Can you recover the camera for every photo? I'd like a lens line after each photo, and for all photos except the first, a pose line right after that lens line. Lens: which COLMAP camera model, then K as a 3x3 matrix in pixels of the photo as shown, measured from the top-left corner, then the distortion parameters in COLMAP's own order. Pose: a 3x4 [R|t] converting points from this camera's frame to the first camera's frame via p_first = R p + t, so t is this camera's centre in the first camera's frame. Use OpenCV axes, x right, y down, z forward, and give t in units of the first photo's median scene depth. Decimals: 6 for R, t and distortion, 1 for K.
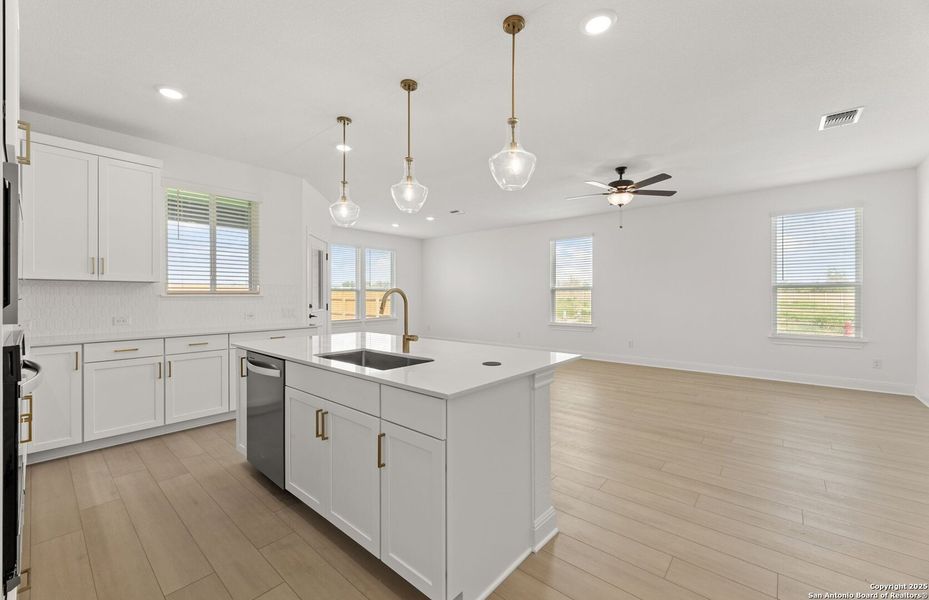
lens RADIAL K [[383.9, 0, 470.4], [0, 383.9, 296.3], [0, 0, 1]] dist [0.003140, 0.000165]
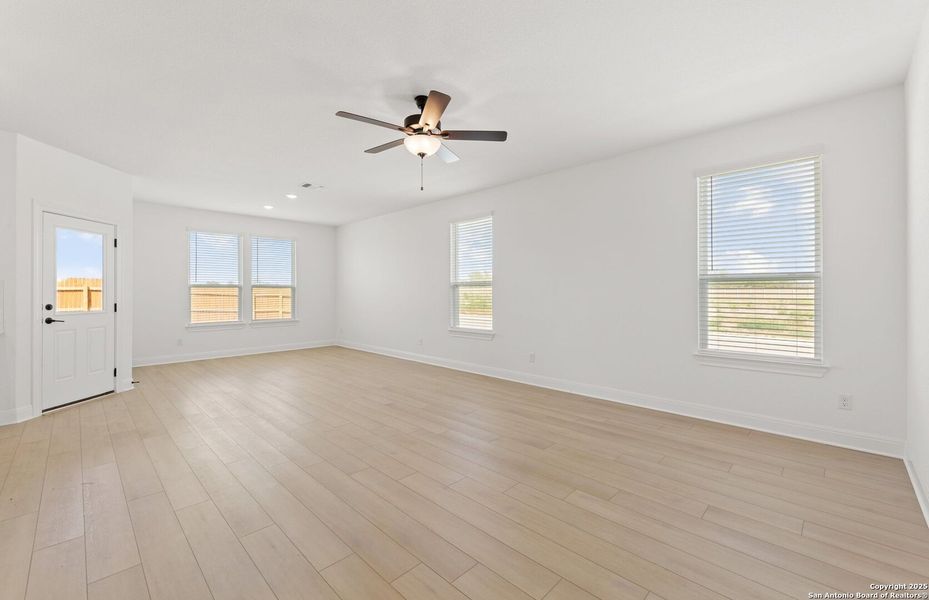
lens RADIAL K [[383.9, 0, 478.5], [0, 383.9, 292.4], [0, 0, 1]] dist [0.003140, 0.000165]
pose [[0.997657, 0.001230, -0.068407, 0.344964], [-0.001261, 0.999999, -0.000410, -0.001908], [0.068406, 0.000495, 0.997657, 0.229650]]
